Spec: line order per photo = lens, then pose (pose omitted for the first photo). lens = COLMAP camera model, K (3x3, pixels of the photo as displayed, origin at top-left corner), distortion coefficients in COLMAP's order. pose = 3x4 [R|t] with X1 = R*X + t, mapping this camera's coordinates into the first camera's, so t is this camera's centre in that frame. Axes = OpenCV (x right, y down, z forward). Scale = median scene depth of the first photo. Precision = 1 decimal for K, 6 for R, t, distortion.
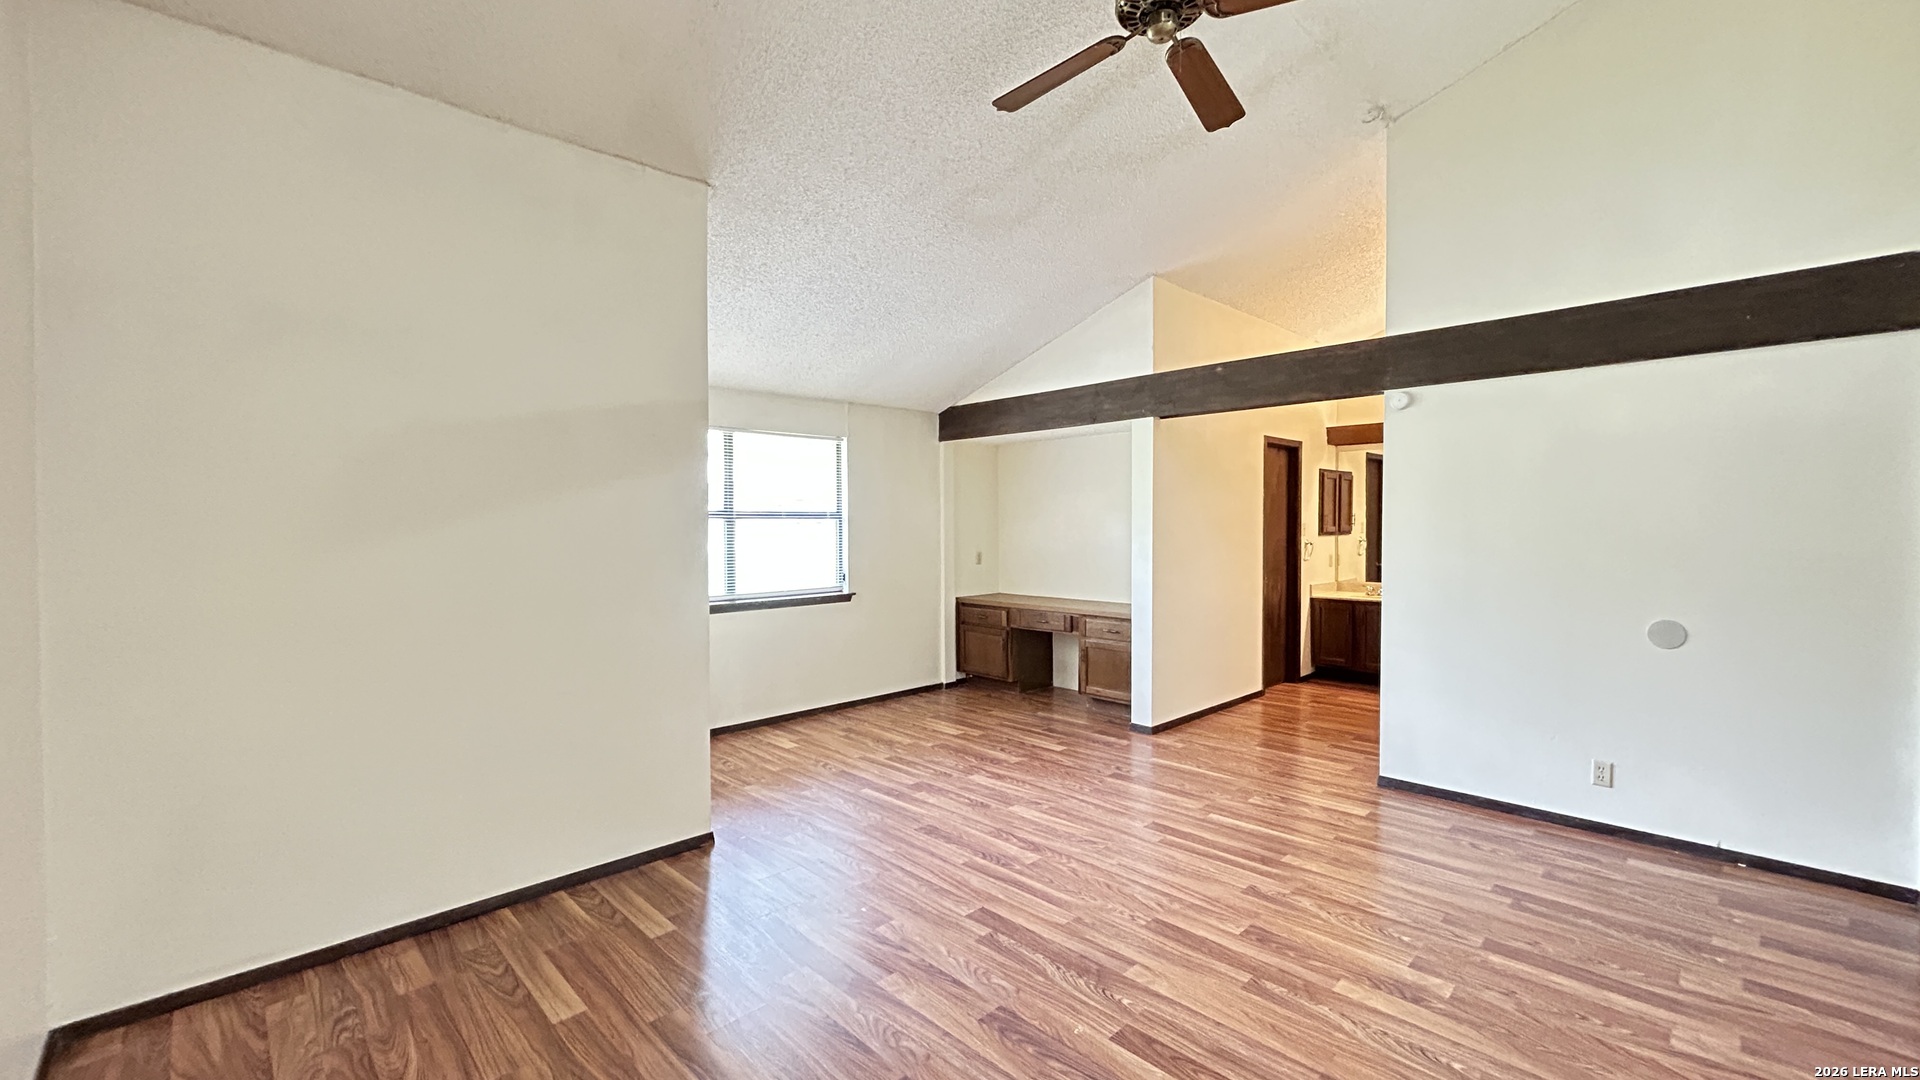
lens RADIAL K [[772.9, 0, 968.2], [0, 772.9, 537.8], [0, 0, 1]] dist [0.002397, 0.000661]
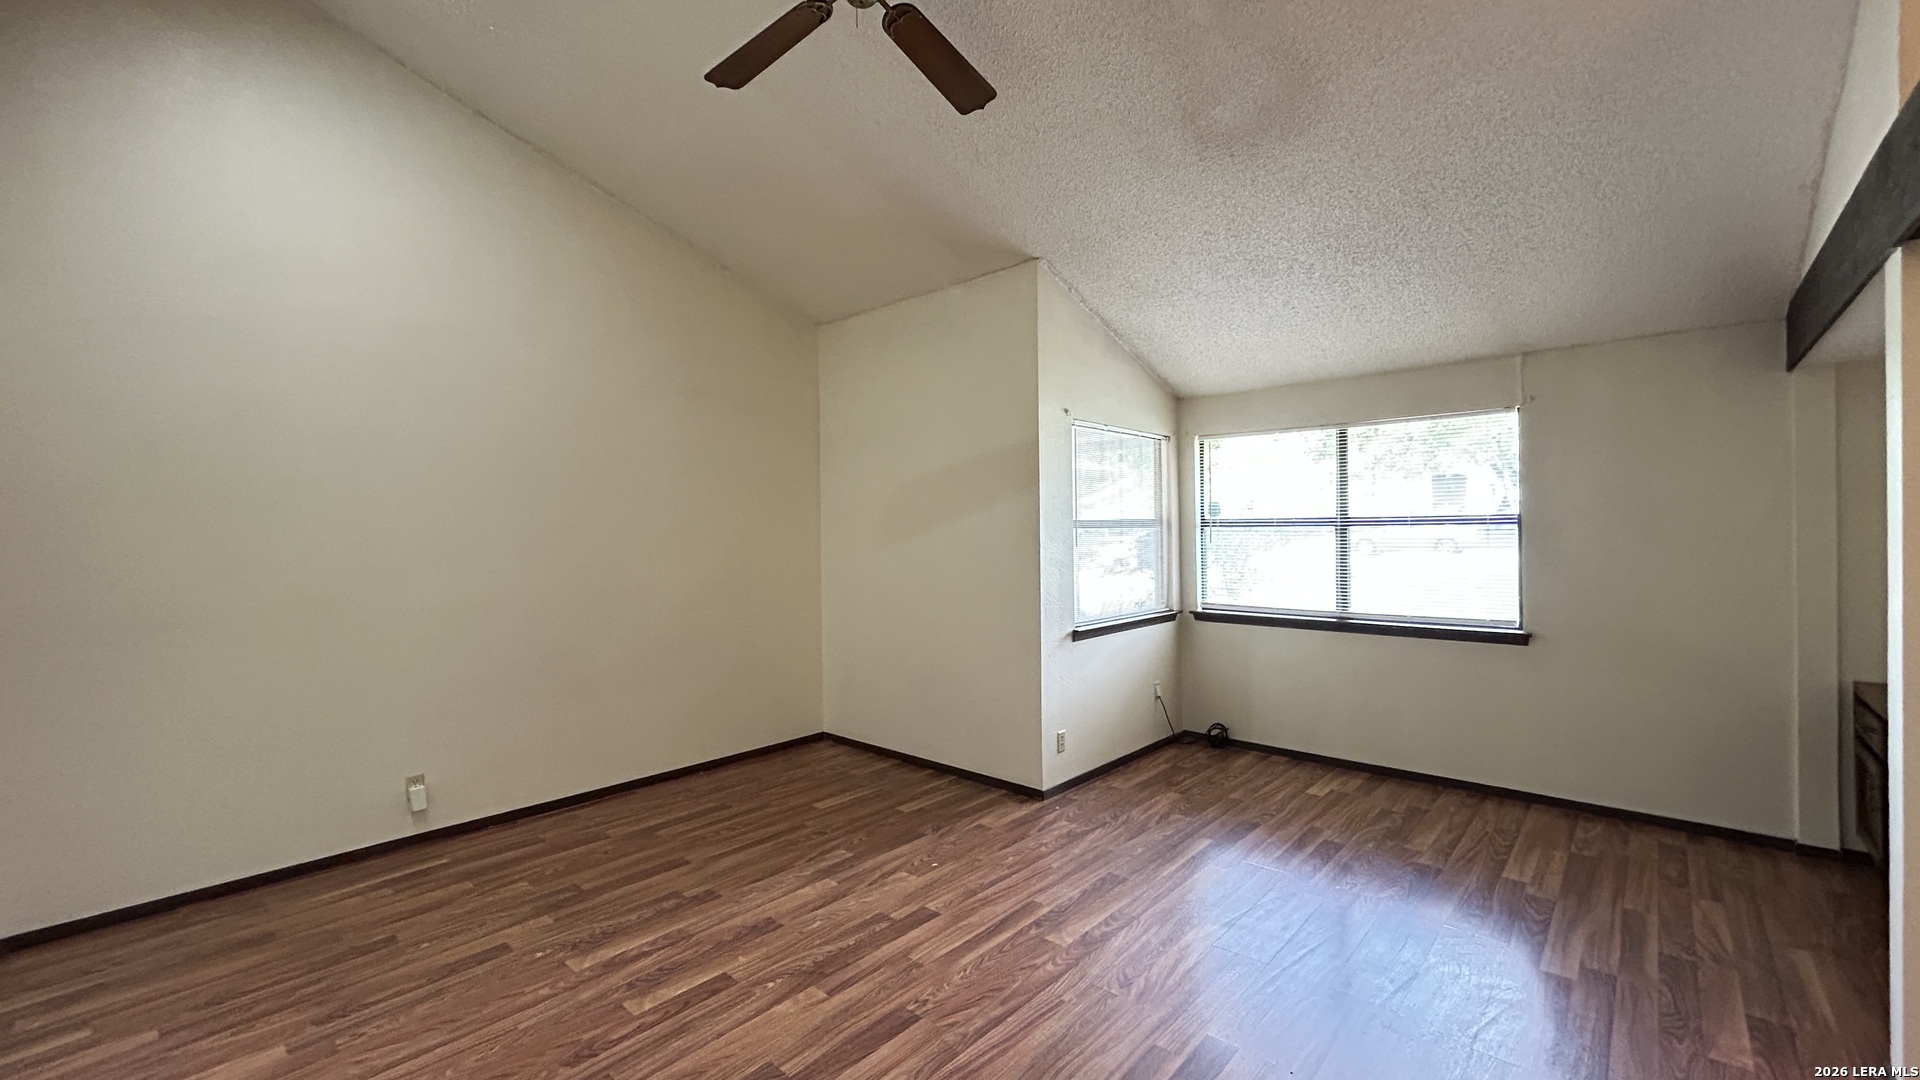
lens RADIAL K [[772.9, 0, 957.8], [0, 772.9, 541.4], [0, 0, 1]] dist [0.002397, 0.000661]
pose [[0.048481, 0.016848, -0.998682, 0.901635], [-0.006054, 0.999844, 0.016574, -0.031206], [0.998806, 0.005242, 0.048575, 0.840317]]
